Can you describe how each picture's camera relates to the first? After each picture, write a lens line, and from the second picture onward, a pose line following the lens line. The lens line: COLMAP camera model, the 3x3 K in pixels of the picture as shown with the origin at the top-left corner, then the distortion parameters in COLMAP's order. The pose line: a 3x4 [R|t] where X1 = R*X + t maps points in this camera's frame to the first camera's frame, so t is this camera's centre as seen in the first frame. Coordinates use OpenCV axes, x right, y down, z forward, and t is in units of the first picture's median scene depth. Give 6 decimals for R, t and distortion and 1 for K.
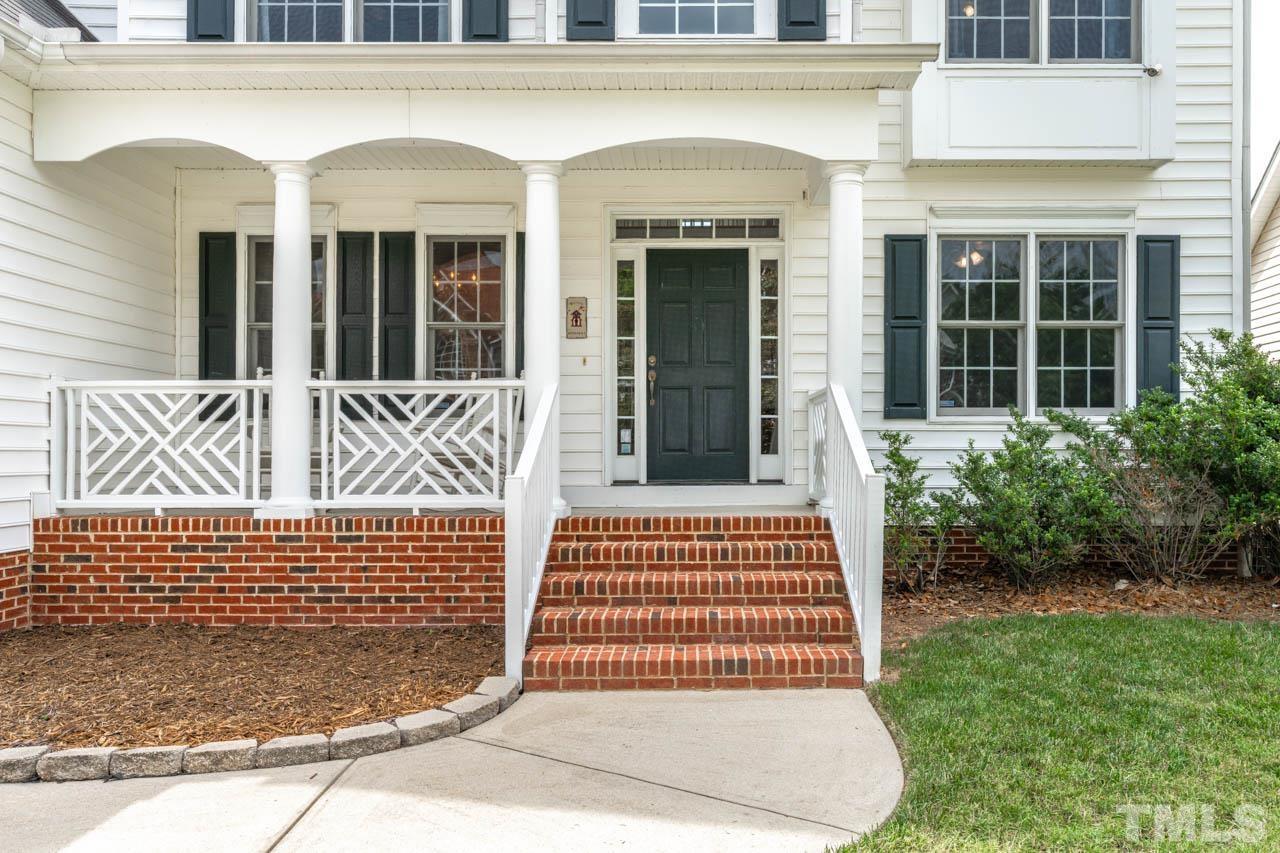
lens RADIAL K [[920.2, 0, 679.7], [0, 920.2, 441.4], [0, 0, 1]] dist [0.000222, 0.000154]
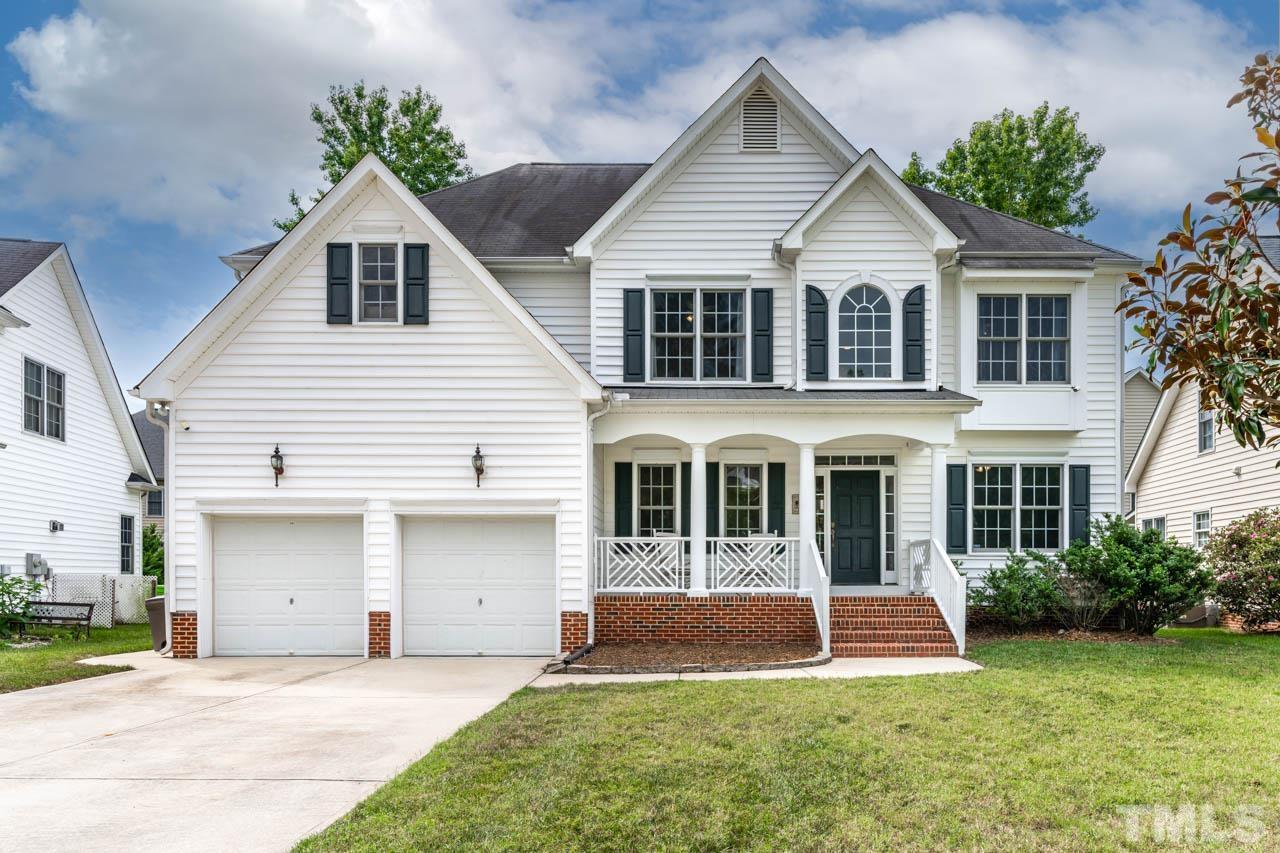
lens RADIAL K [[859.4, 0, 675.2], [0, 859.4, 558.3], [0, 0, 1]] dist [0.000440, -0.000477]
pose [[0.999997, 0.002316, 0.000007, -0.407326], [-0.002316, 0.999958, -0.008842, 0.004632], [-0.000027, 0.008842, 0.999961, -0.975923]]
